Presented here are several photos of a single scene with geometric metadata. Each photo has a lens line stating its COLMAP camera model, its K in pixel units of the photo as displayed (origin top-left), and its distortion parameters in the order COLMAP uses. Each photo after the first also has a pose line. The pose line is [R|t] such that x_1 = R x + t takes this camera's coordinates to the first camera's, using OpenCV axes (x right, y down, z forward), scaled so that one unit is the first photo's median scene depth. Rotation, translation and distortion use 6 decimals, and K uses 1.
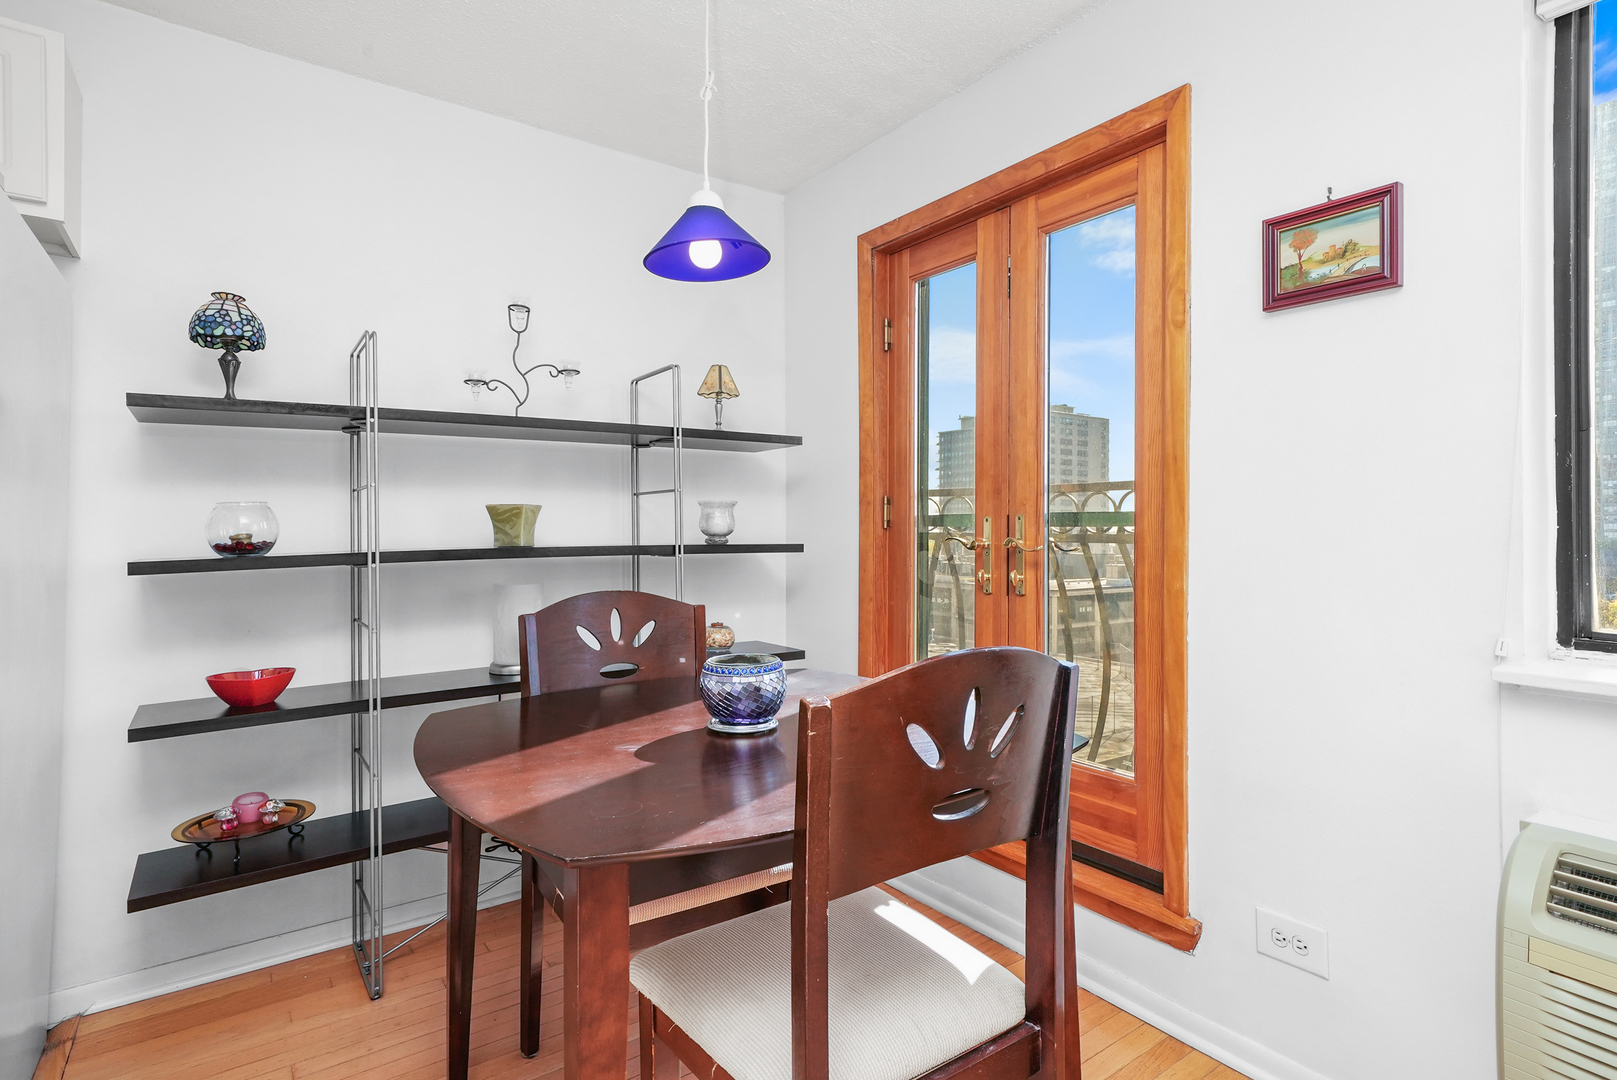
lens RADIAL K [[822.8, 0, 810.4], [0, 822.8, 523.9], [0, 0, 1]] dist [0.001316, 0.000092]
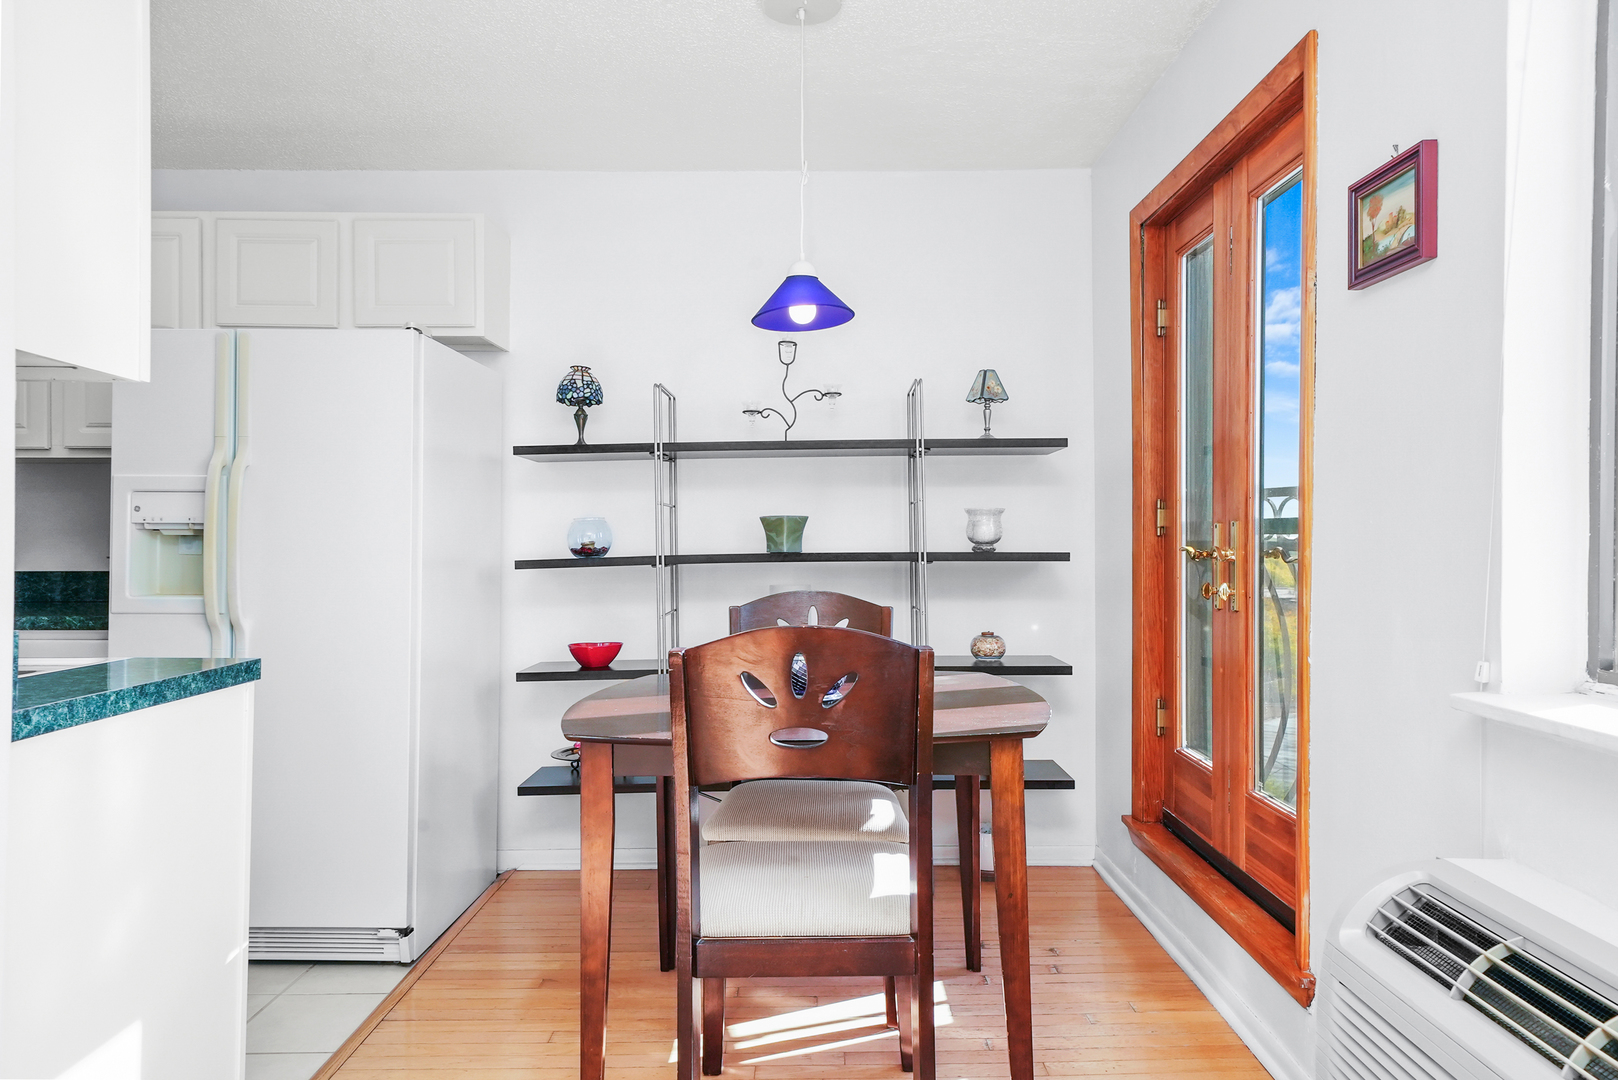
lens RADIAL K [[1082.8, 0, 809.0], [0, 1082.8, 540.0], [0, 0, 1]] dist [0.003259, 0.001771]
pose [[0.812693, 0.000447, -0.582692, 0.590303], [0.005986, 0.999941, 0.009116, -0.003678], [0.582662, -0.010896, 0.812642, -0.221008]]
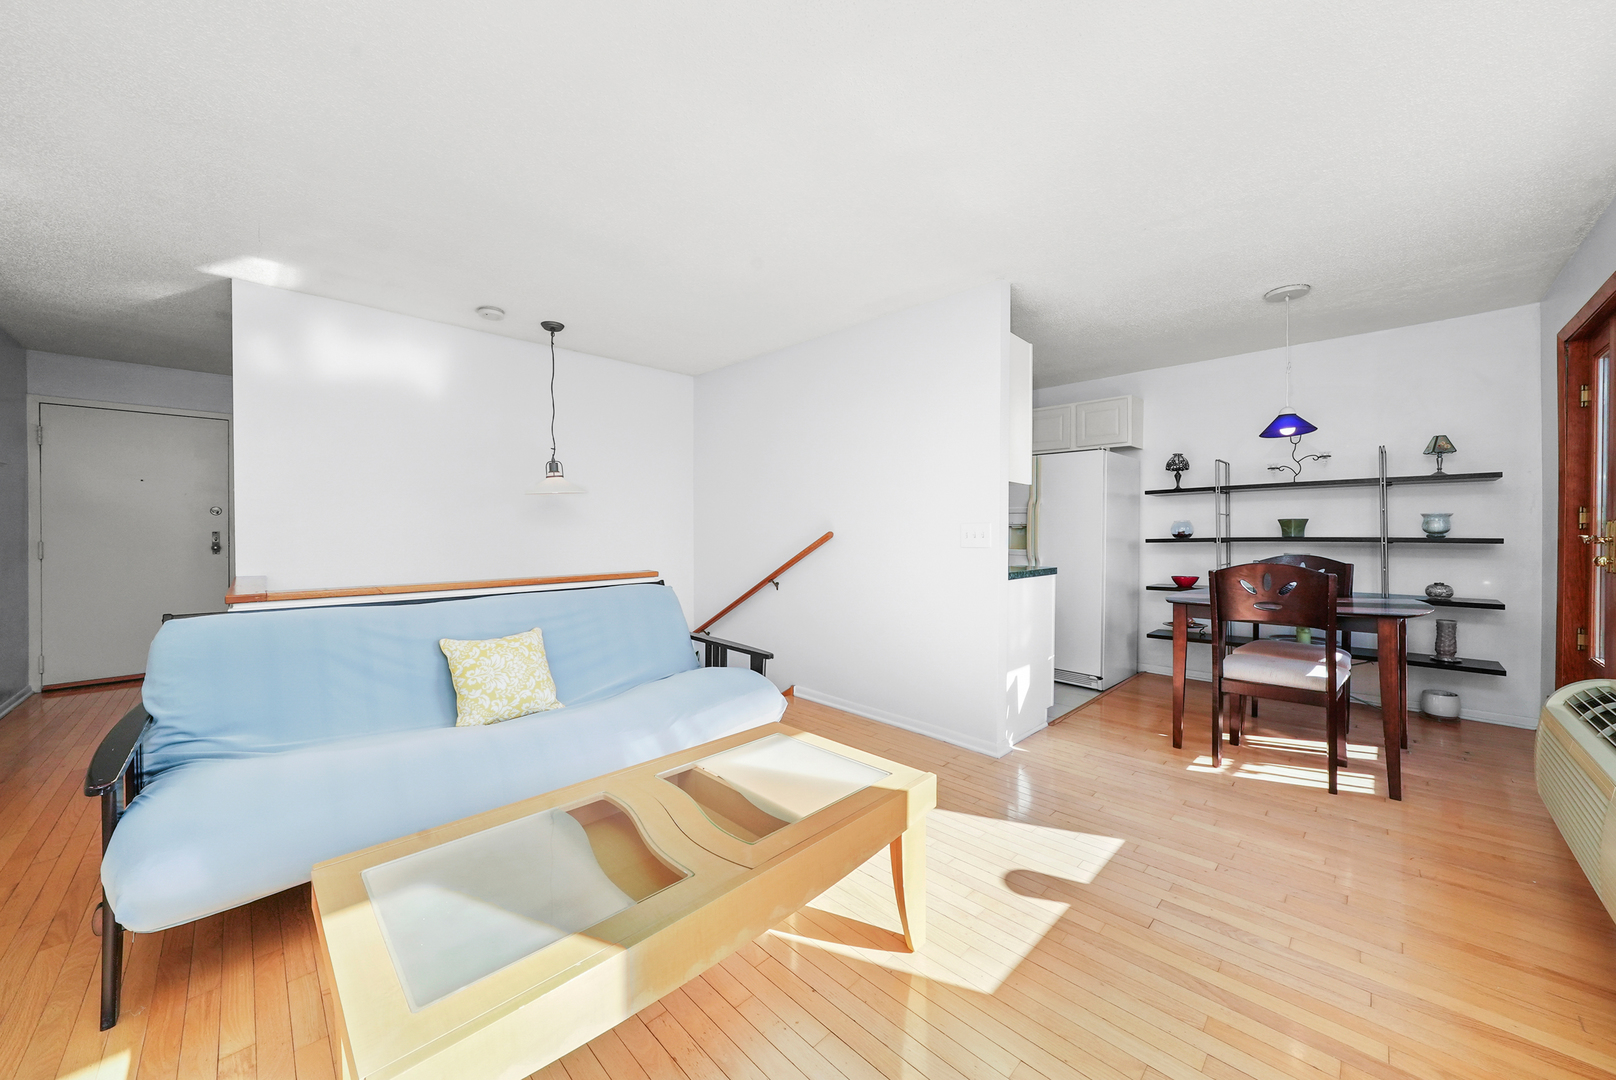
lens RADIAL K [[583.0, 0, 810.0], [0, 583.0, 533.6], [0, 0, 1]] dist [-0.003219, 0.000028]
pose [[0.165258, 0.006774, -0.986227, 1.119095], [0.007876, 0.999935, 0.008188, -0.006339], [0.986219, -0.009121, 0.165194, -0.666240]]
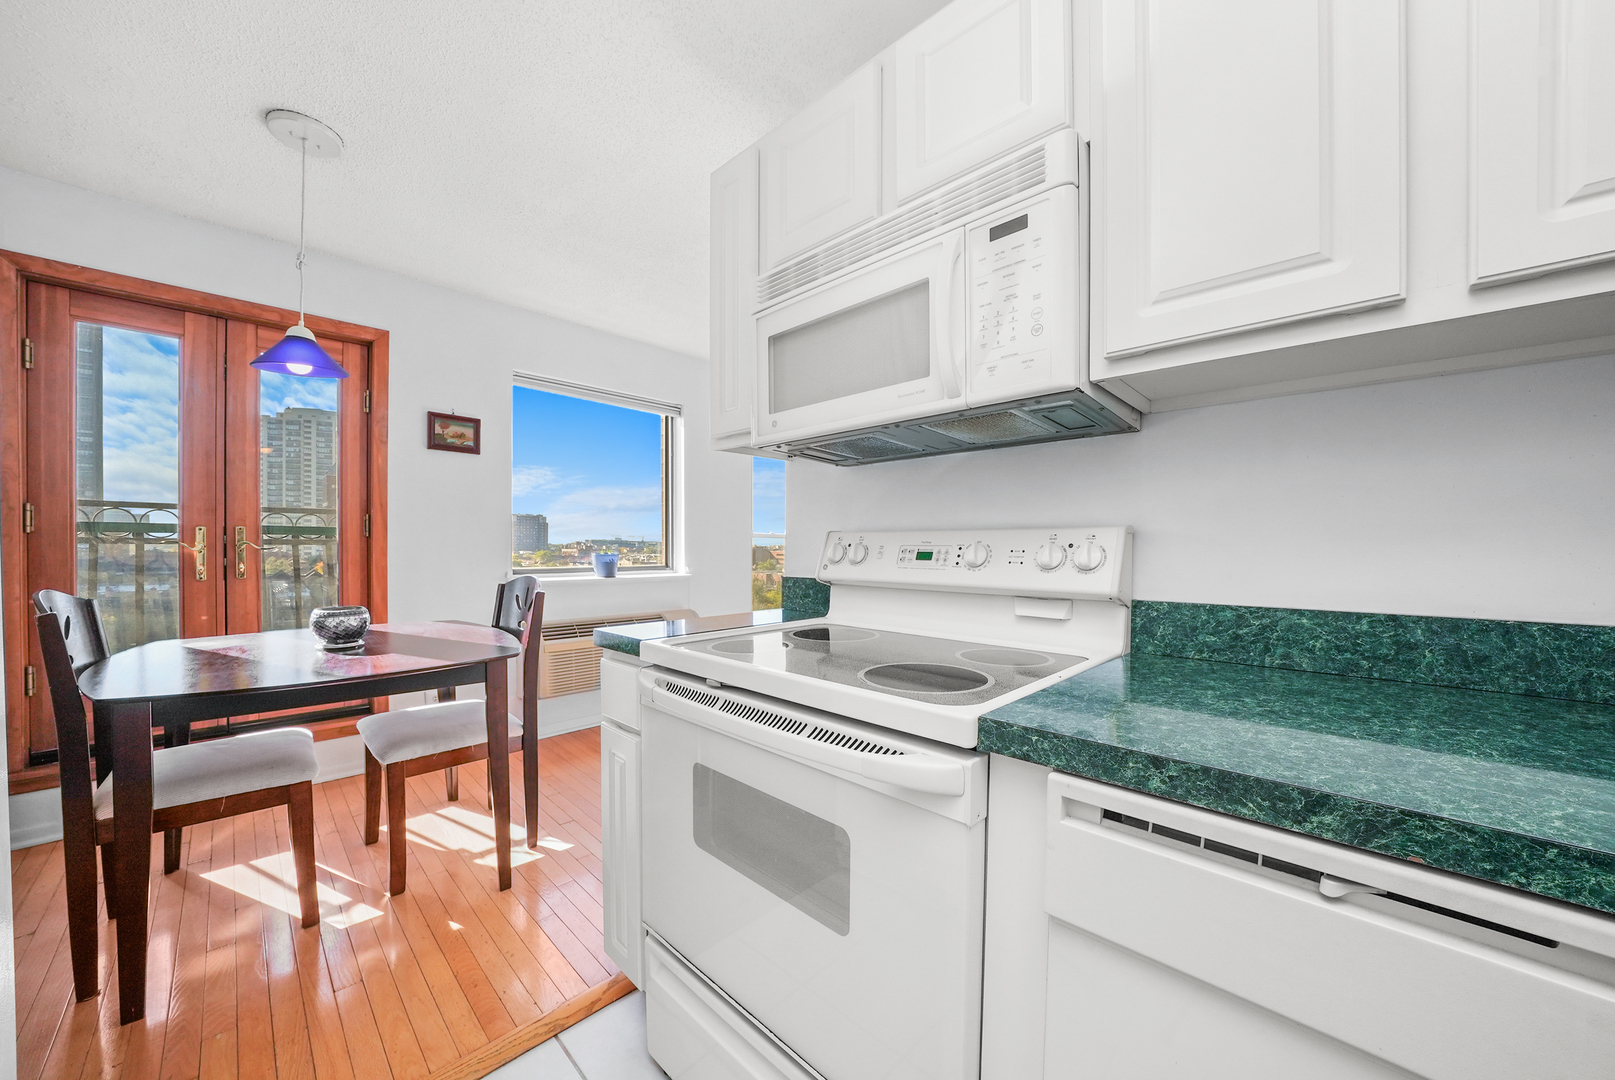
lens RADIAL K [[582.7, 0, 809.5], [0, 582.7, 533.6], [0, 0, 1]] dist [-0.003219, 0.000028]
pose [[-0.185378, 0.015497, 0.982545, -1.049046], [-0.013516, 0.999741, -0.018318, 0.007135], [-0.982574, -0.016676, -0.185121, 0.159846]]
